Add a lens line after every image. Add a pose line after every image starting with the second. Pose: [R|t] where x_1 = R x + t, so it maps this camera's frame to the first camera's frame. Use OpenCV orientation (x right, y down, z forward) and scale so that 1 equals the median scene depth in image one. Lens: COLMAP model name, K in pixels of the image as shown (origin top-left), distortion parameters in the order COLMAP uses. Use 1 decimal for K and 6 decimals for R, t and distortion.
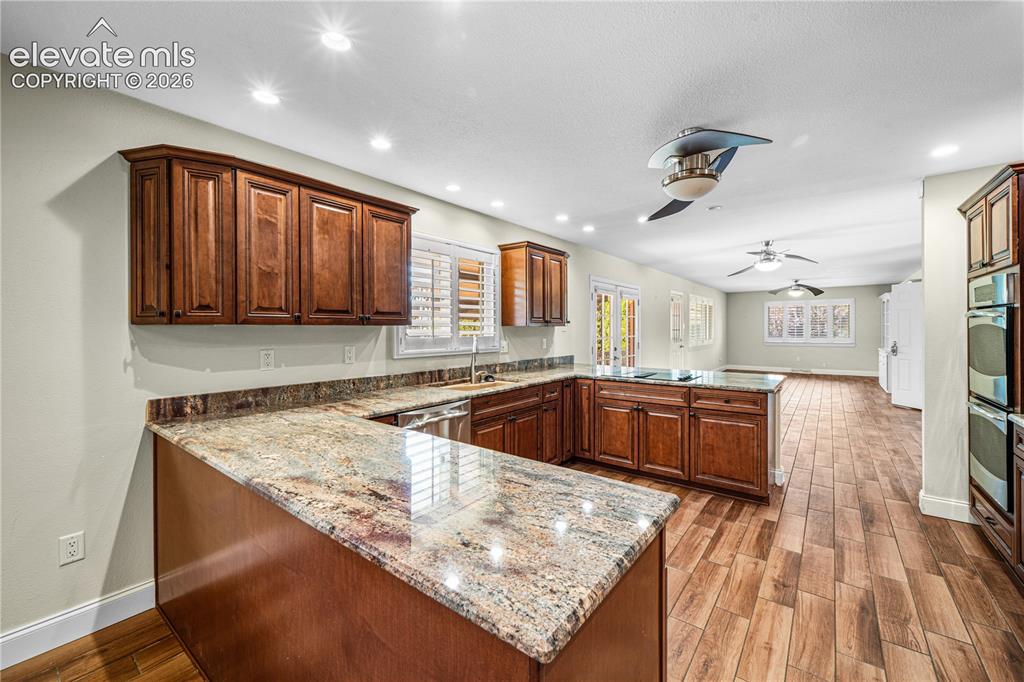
lens RADIAL K [[417.0, 0, 506.3], [0, 417.0, 327.0], [0, 0, 1]] dist [0.002630, 0.000094]
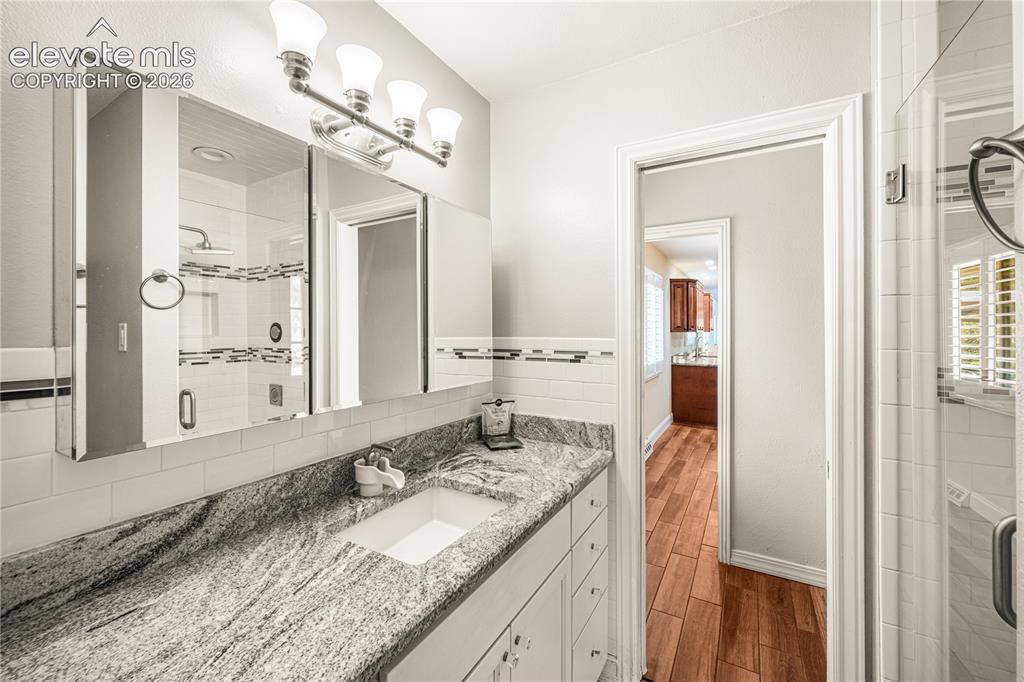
lens RADIAL K [[417.0, 0, 506.3], [0, 417.0, 327.0], [0, 0, 1]] dist [0.002630, 0.000094]
pose [[0.991724, 0.004148, 0.128320, -1.671436], [-0.003009, 0.999954, -0.009075, -0.008589], [-0.128351, 0.008614, 0.991691, -1.316830]]
